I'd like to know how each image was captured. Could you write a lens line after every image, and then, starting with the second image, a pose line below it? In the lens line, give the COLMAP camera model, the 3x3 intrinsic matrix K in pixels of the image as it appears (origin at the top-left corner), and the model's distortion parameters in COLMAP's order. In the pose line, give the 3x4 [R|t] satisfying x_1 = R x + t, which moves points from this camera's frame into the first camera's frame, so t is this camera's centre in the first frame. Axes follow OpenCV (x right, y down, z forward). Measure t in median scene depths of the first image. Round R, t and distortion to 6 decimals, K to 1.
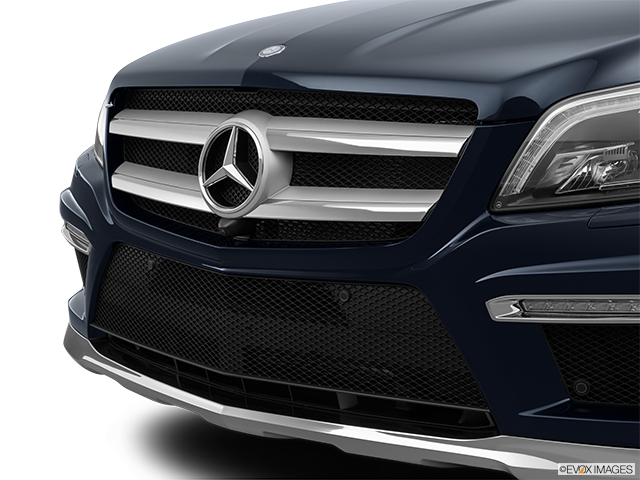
lens RADIAL K [[1402.7, 0, 321.9], [0, 1402.7, 236.7], [0, 0, 1]] dist [0.082109, 0.000000]
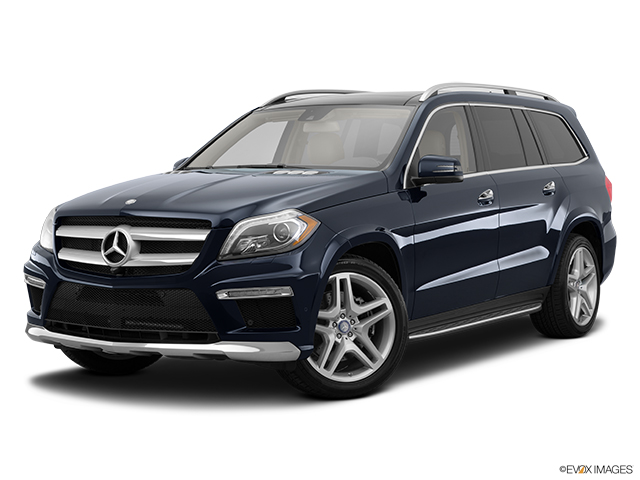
lens RADIAL K [[1182.7, 0, 321.0], [0, 1182.7, 234.6], [0, 0, 1]] dist [0.137243, 0.000000]
pose [[0.980180, -0.011787, 0.197758, -0.131547], [0.028225, 0.996354, -0.080510, 0.118002], [-0.196088, 0.084496, 0.976939, -1.246266]]
